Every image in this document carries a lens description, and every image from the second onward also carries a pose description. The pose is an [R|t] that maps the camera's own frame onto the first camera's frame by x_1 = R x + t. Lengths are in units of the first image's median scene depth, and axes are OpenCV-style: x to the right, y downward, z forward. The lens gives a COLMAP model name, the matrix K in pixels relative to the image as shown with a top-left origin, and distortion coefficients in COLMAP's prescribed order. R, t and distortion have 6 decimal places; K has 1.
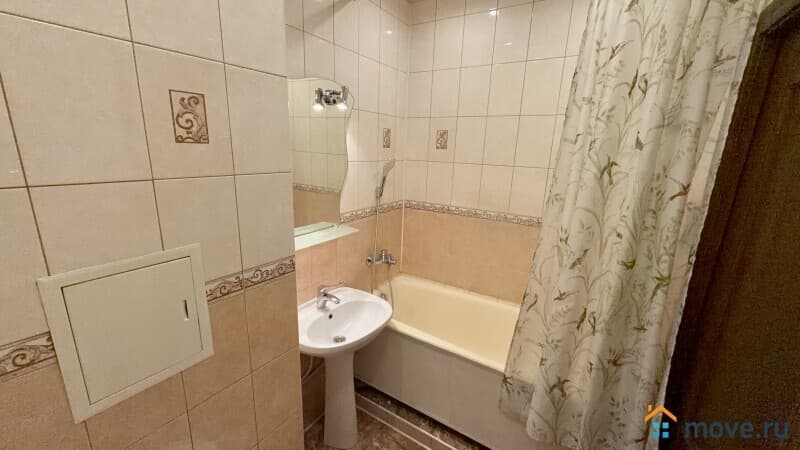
lens RADIAL K [[322.0, 0, 400.2], [0, 322.0, 225.7], [0, 0, 1]] dist [0.000896, 0.000921]
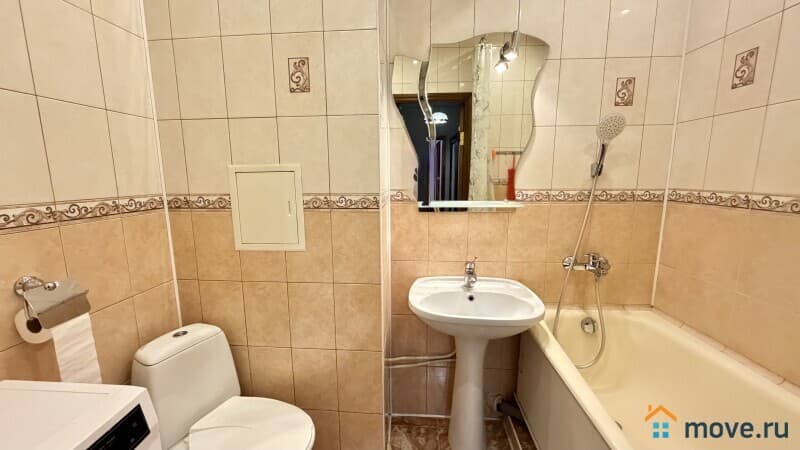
lens RADIAL K [[322.0, 0, 396.9], [0, 322.0, 223.8], [0, 0, 1]] dist [0.000896, 0.000921]
pose [[0.476352, 0.094949, -0.874113, 0.648372], [-0.190730, 0.981639, 0.002690, 0.174296], [0.858319, 0.165439, 0.485715, 0.539475]]
